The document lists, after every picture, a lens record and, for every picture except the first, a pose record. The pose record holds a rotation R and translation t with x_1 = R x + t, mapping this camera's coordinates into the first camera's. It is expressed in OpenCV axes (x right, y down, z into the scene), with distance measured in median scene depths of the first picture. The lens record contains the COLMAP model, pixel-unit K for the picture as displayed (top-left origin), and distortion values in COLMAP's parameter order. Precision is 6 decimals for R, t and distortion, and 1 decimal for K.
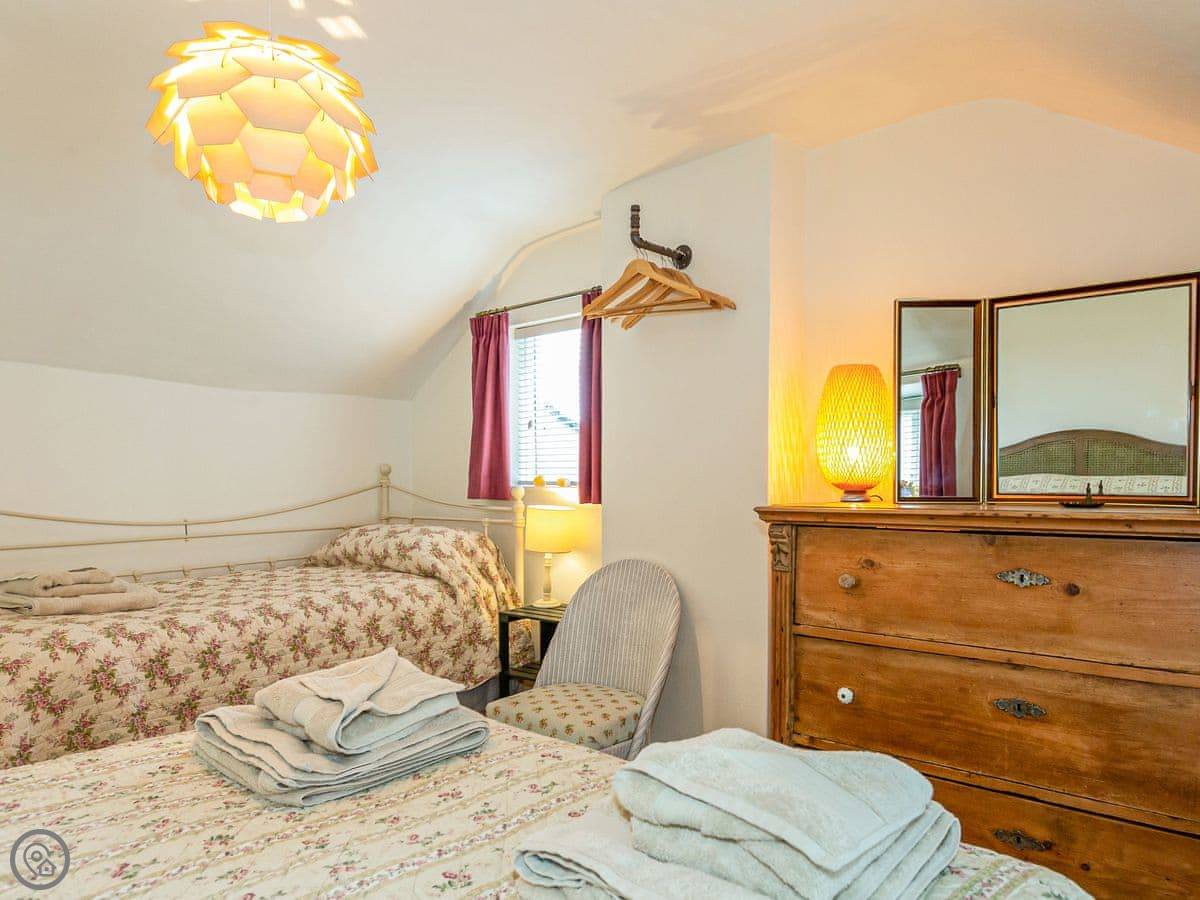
lens RADIAL K [[805.7, 0, 600.0], [0, 805.7, 450.0], [0, 0, 1]] dist [0.008180, 0.000492]
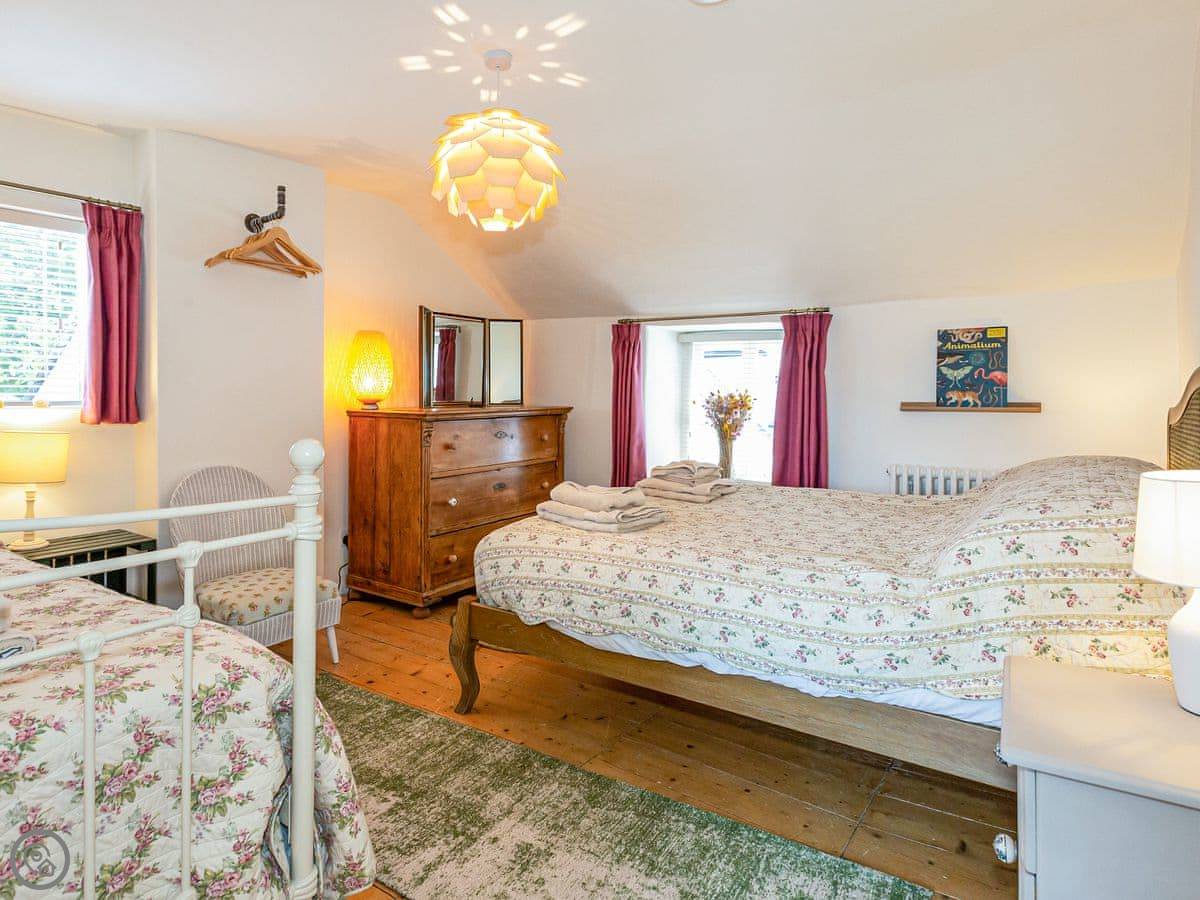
lens RADIAL K [[805.7, 0, 600.0], [0, 805.7, 450.0], [0, 0, 1]] dist [0.008180, 0.000492]
pose [[-0.118573, -0.057225, 0.991295, -1.742052], [-0.008338, 0.998360, 0.056635, 0.052444], [-0.992910, -0.001550, -0.118856, 0.853807]]
